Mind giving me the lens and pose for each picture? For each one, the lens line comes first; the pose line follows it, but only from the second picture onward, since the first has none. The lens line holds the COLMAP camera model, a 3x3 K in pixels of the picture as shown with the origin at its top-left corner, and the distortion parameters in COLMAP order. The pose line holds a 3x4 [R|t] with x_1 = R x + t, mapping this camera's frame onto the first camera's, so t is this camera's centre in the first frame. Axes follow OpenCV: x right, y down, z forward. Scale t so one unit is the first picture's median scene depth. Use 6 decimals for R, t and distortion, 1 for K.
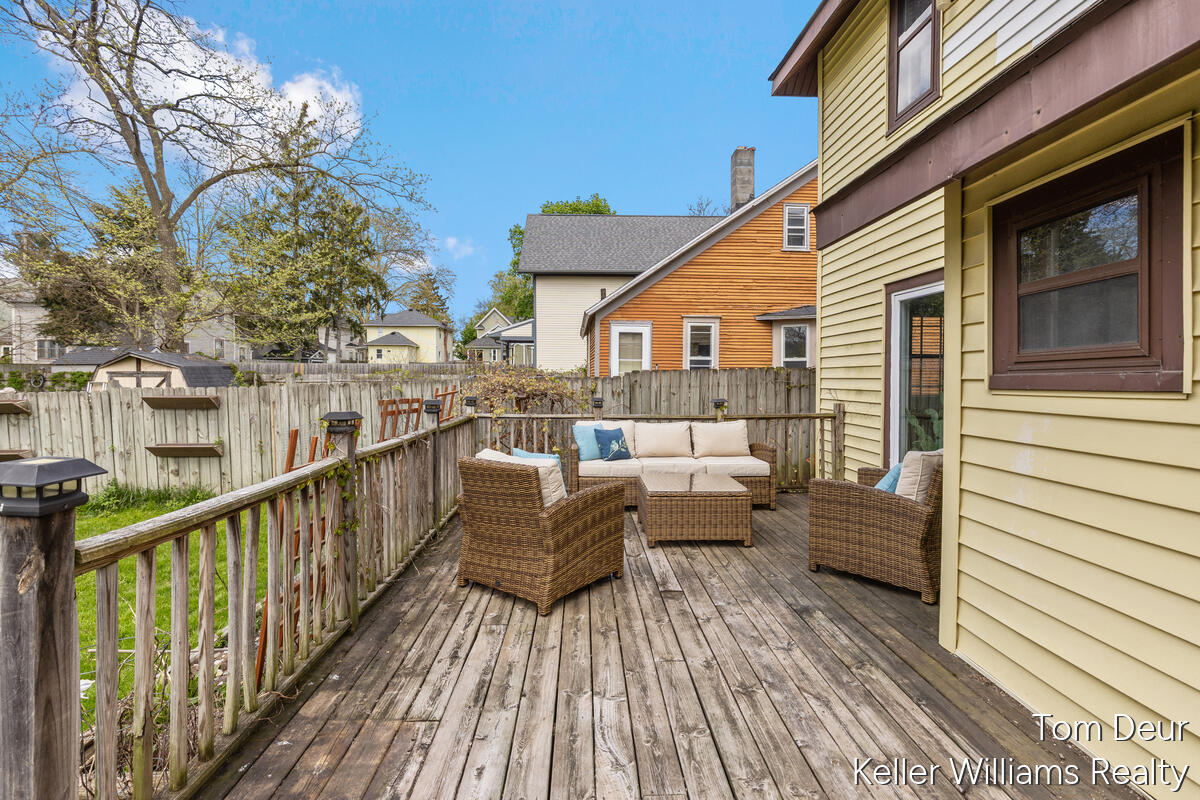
lens RADIAL K [[575.8, 0, 600.0], [0, 575.8, 374.8], [0, 0, 1]] dist [0.001363, 0.000134]
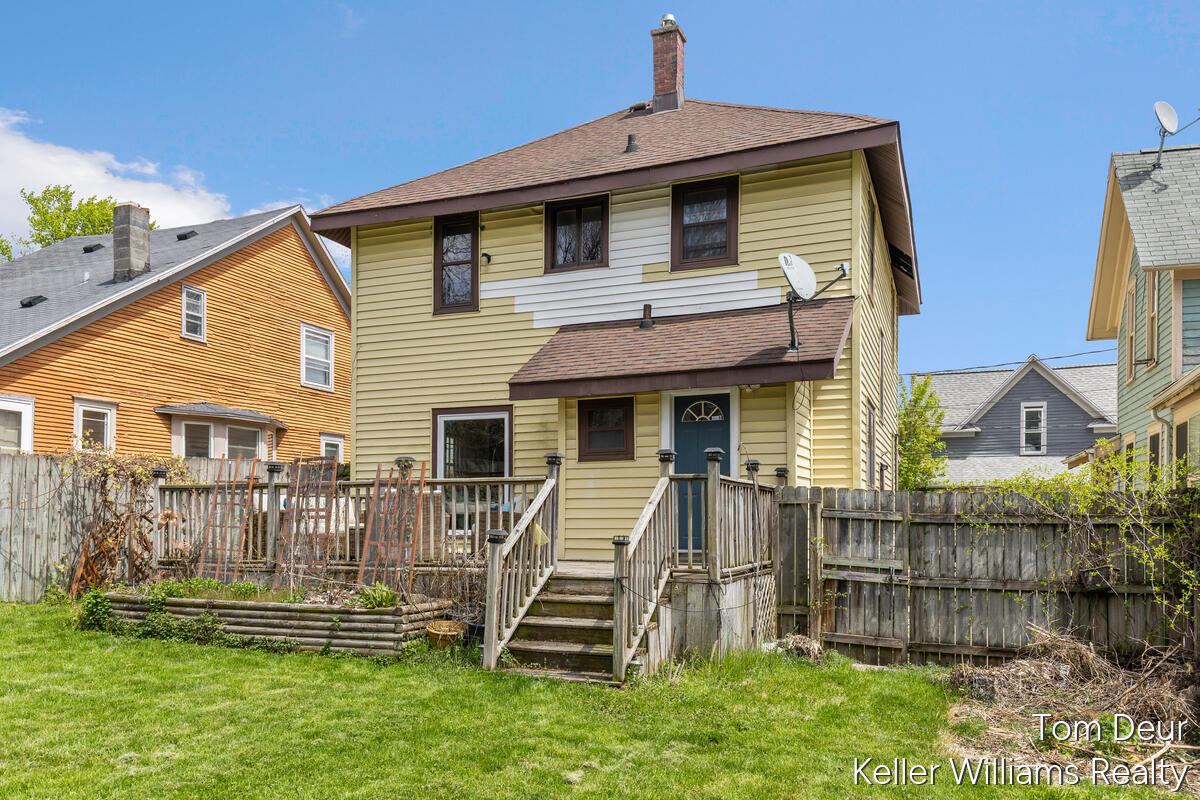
lens RADIAL K [[883.0, 0, 600.0], [0, 883.0, 400.0], [0, 0, 1]] dist [0.025057, -0.000274]
pose [[0.493297, 0.121745, 0.861299, -0.715181], [-0.014798, 0.991188, -0.131630, 0.067945], [-0.869735, 0.052187, 0.490752, -0.299468]]
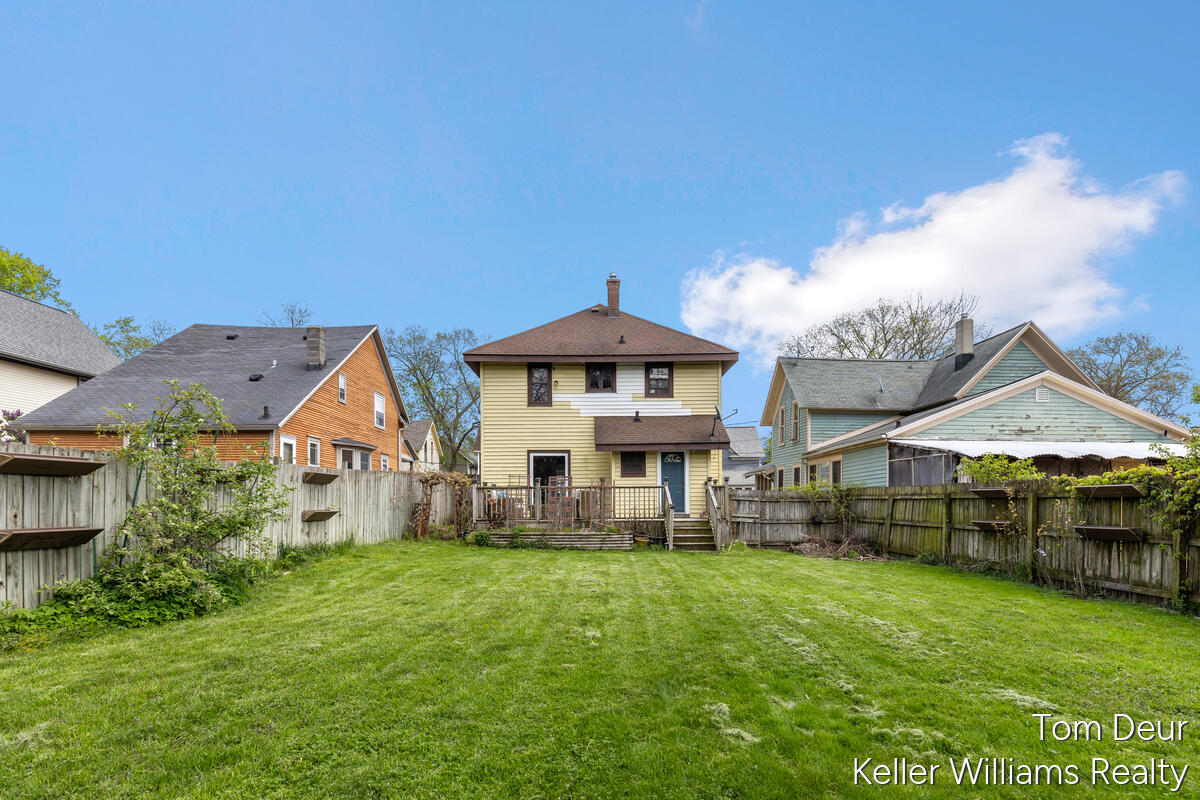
lens RADIAL K [[565.9, 0, 600.0], [0, 565.9, 400.0], [0, 0, 1]] dist [0.000220, 0.000066]
pose [[0.148328, 0.179433, 0.972524, -1.429296], [-0.008359, 0.983594, -0.180201, 0.078289], [-0.988903, 0.018599, 0.147394, 0.042918]]
